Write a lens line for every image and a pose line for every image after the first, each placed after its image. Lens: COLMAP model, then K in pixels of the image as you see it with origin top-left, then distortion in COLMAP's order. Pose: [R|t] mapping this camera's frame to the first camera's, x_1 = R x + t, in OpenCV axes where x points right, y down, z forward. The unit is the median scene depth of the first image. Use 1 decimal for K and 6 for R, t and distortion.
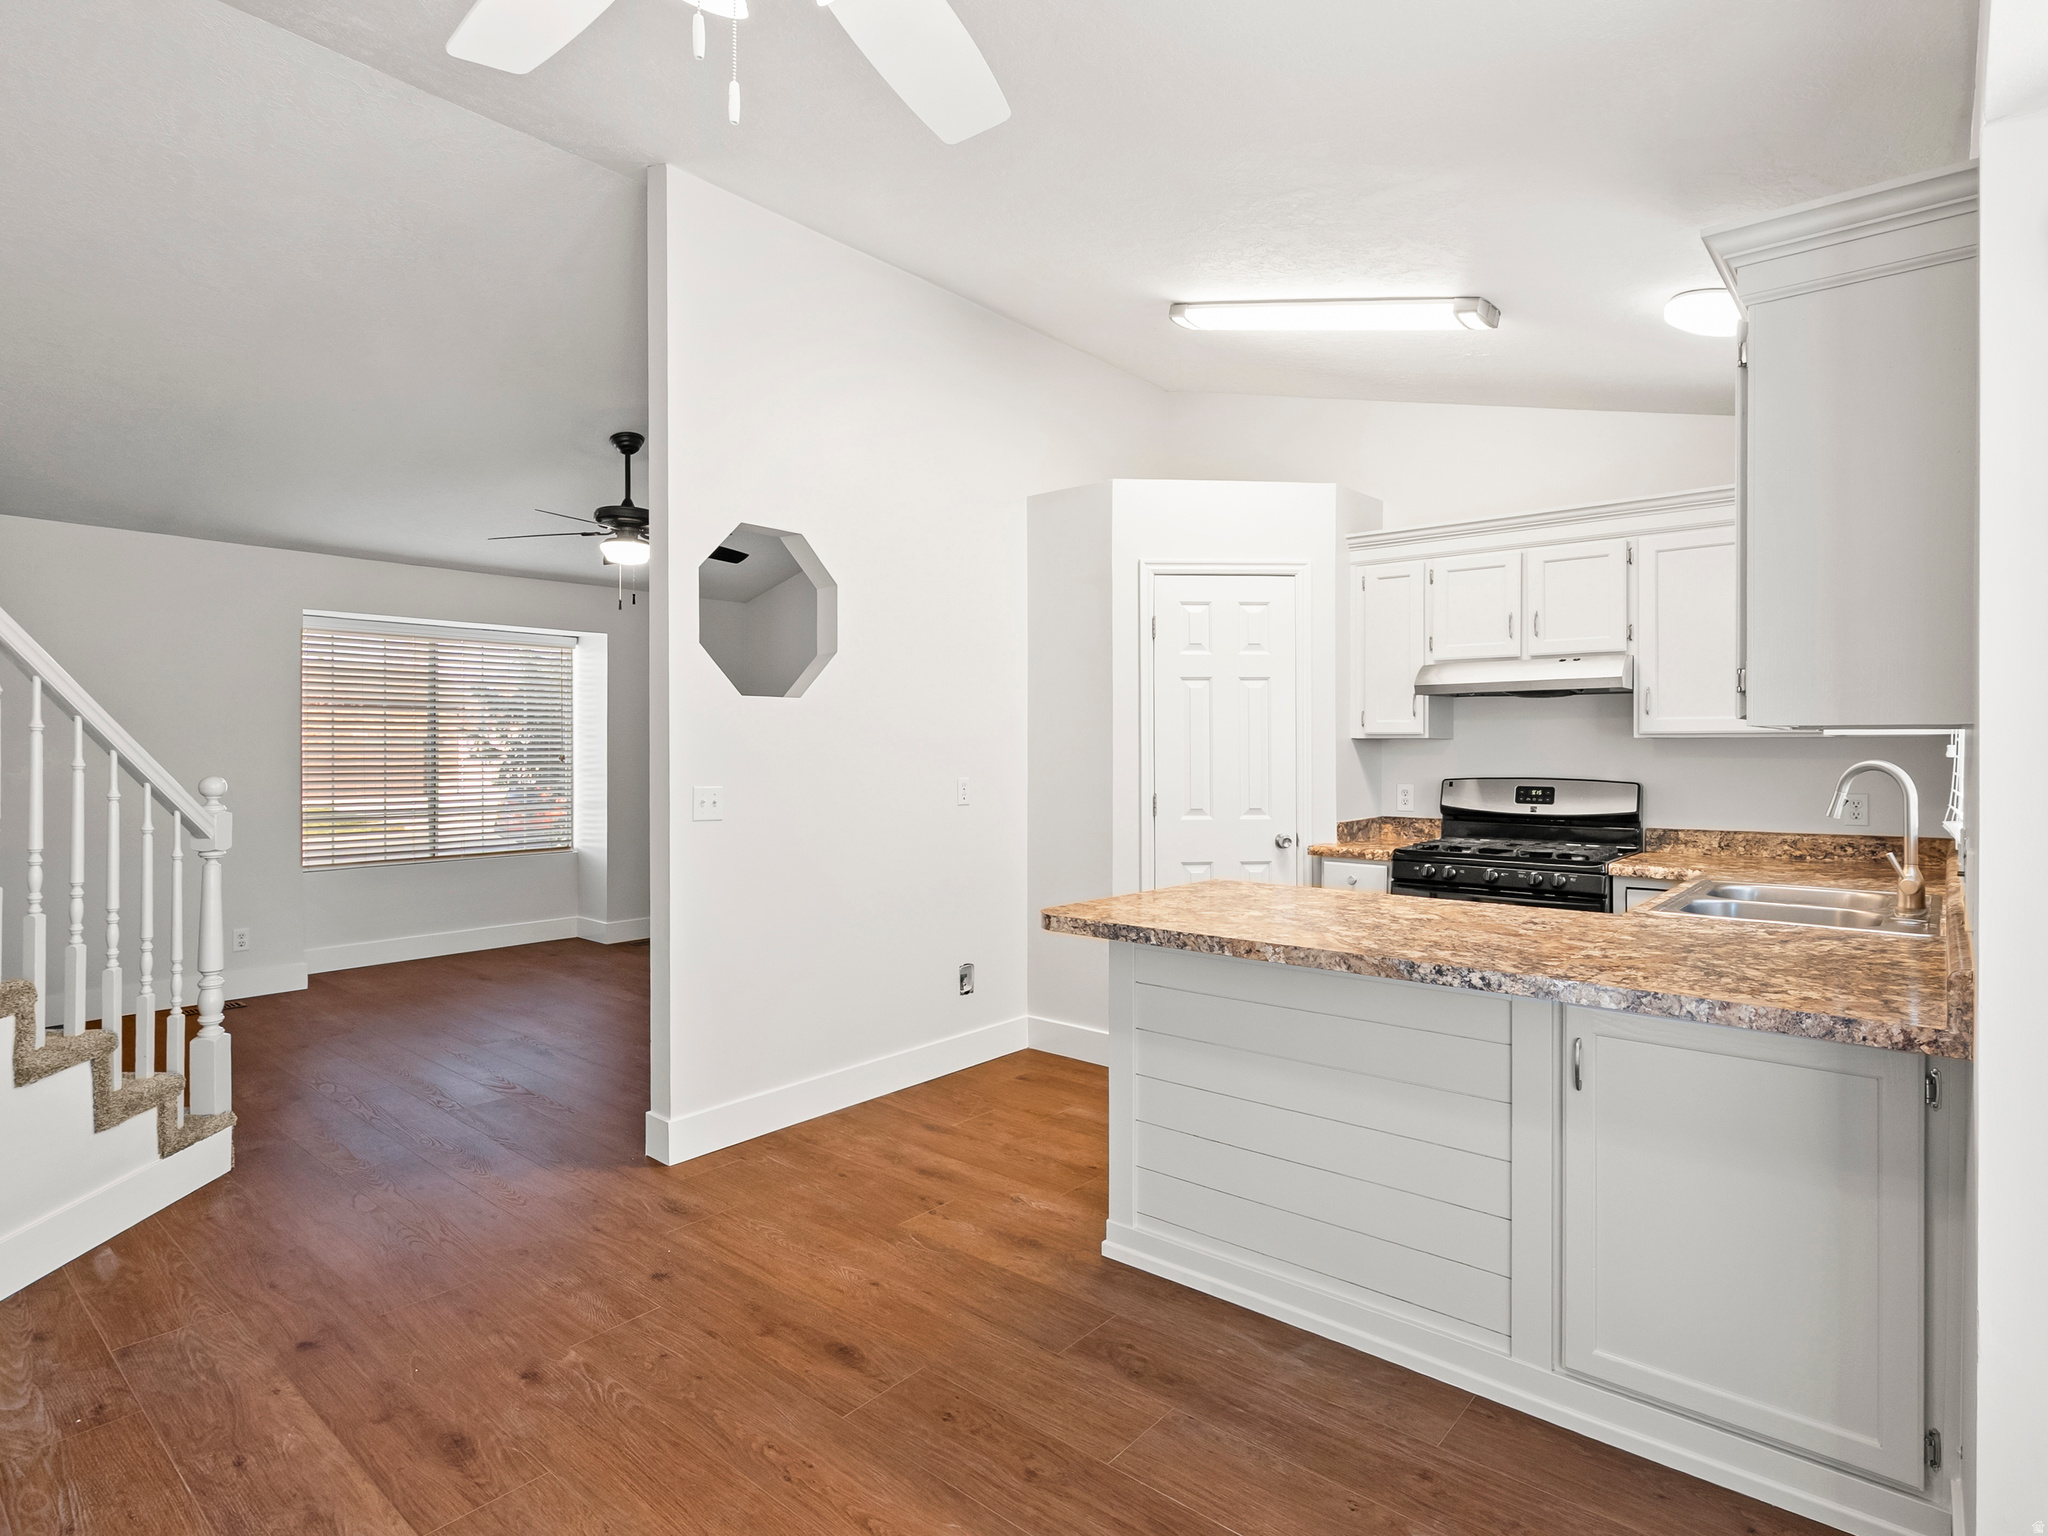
lens RADIAL K [[1070.7, 0, 1024.0], [0, 1070.7, 768.0], [0, 0, 1]] dist [-0.001673, 0.000533]
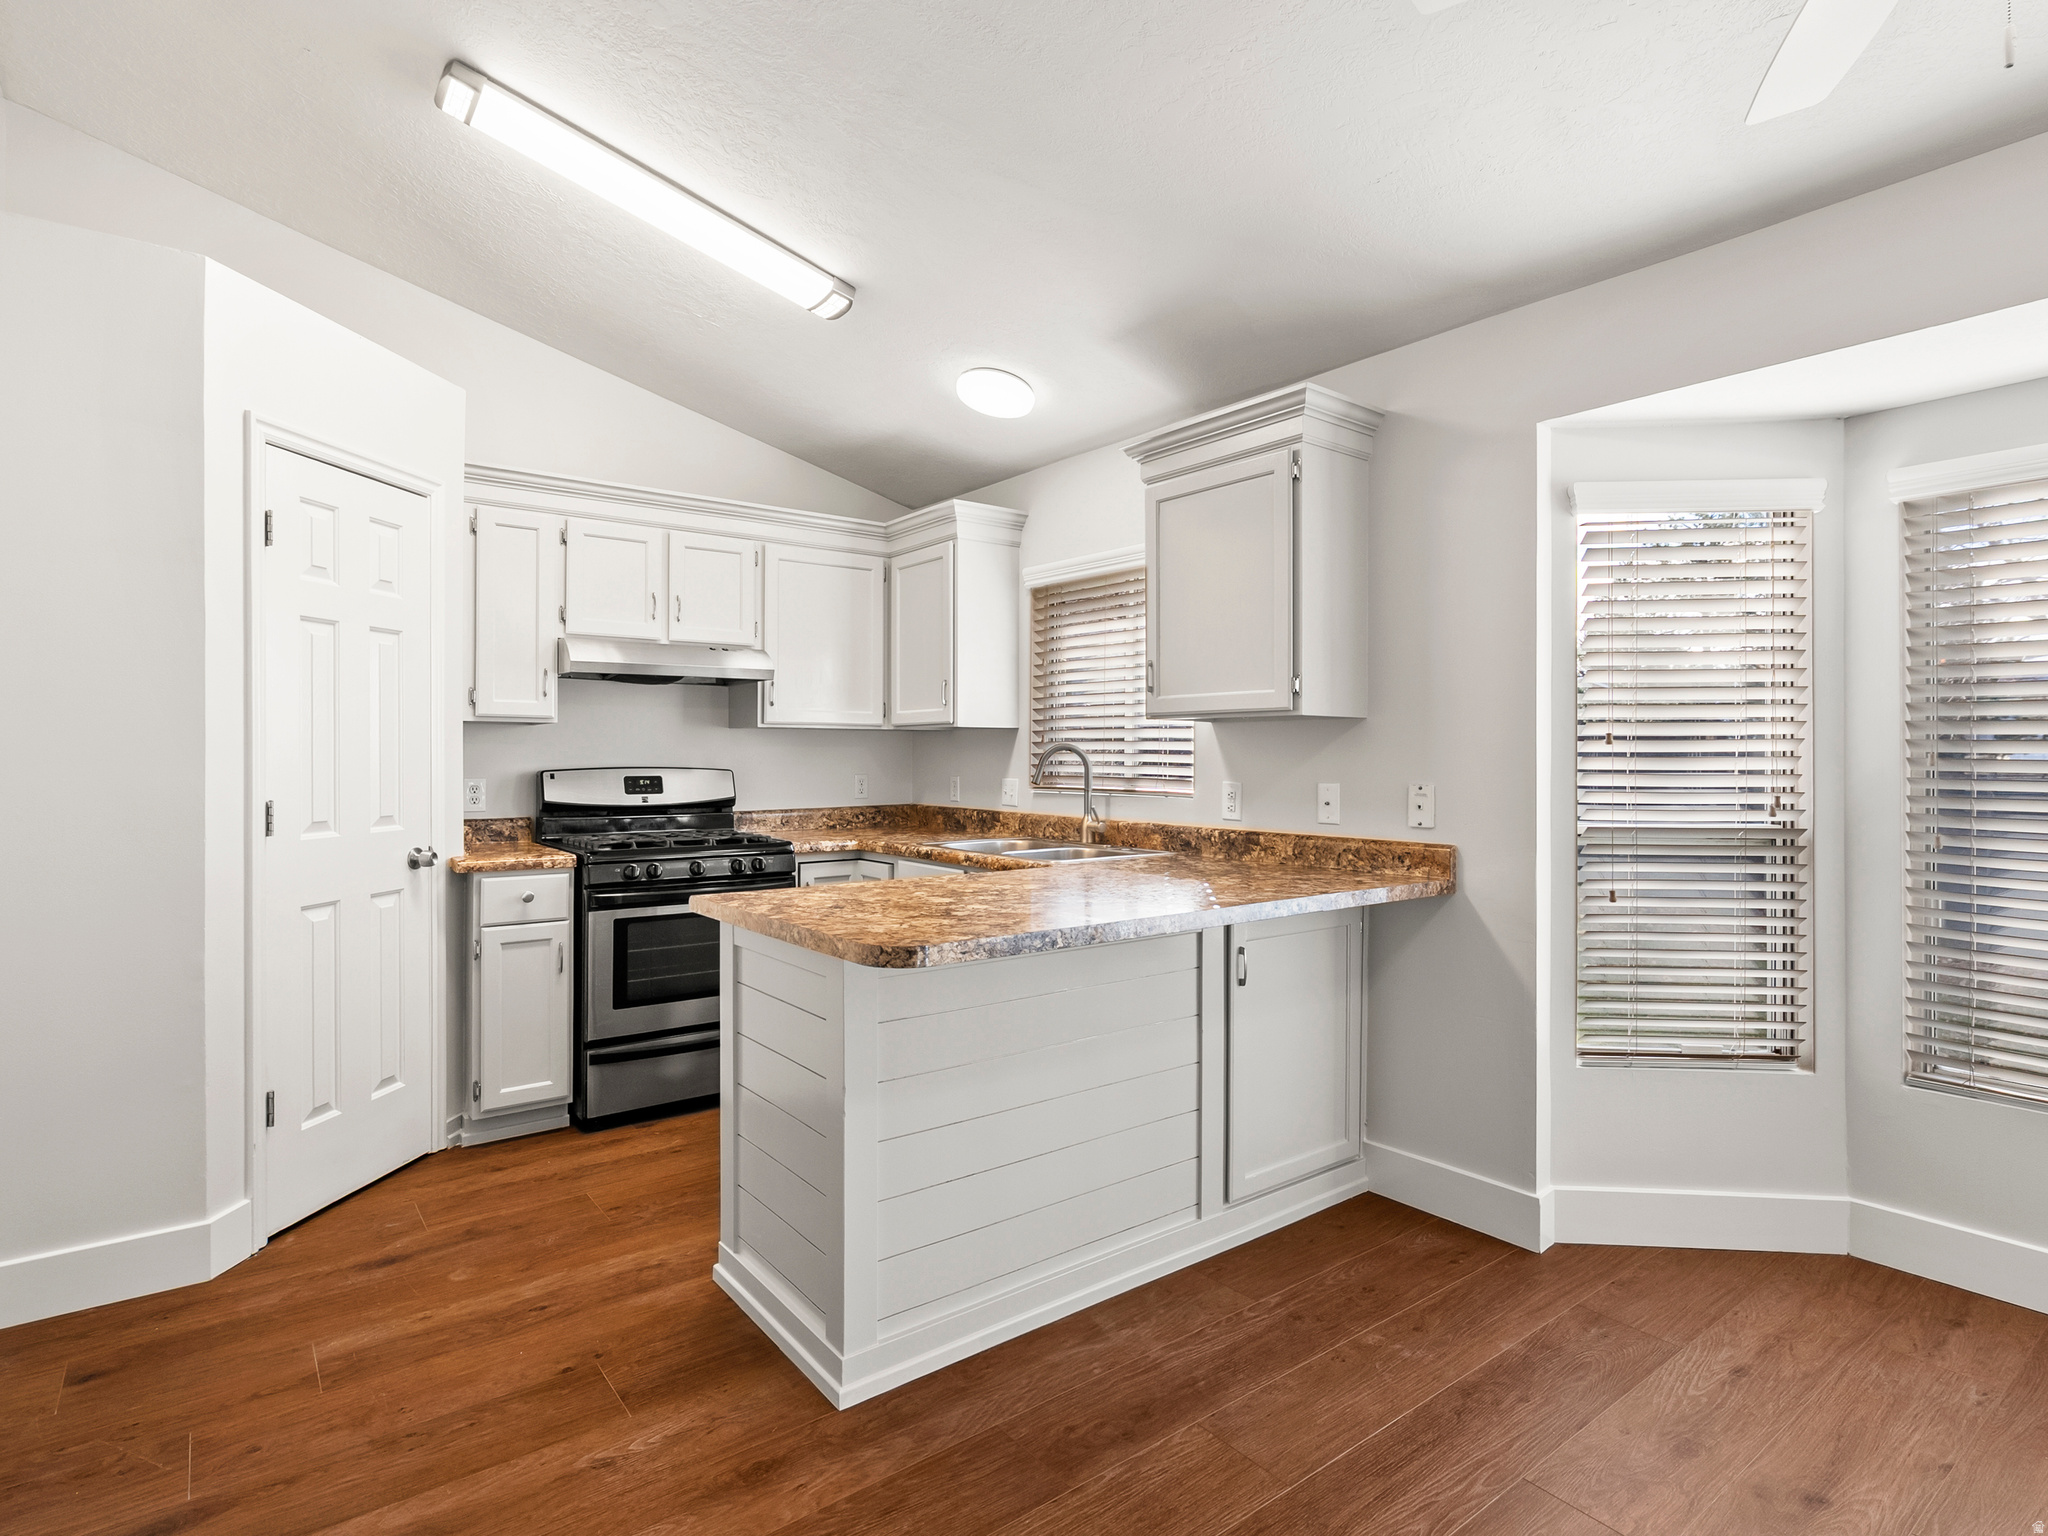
lens RADIAL K [[1070.7, 0, 1024.0], [0, 1070.7, 768.0], [0, 0, 1]] dist [-0.001673, 0.000533]
pose [[0.214086, -0.012467, 0.976735, -0.437822], [0.016194, 0.999826, 0.009212, 0.007513], [-0.976681, 0.013845, 0.214250, 0.512529]]
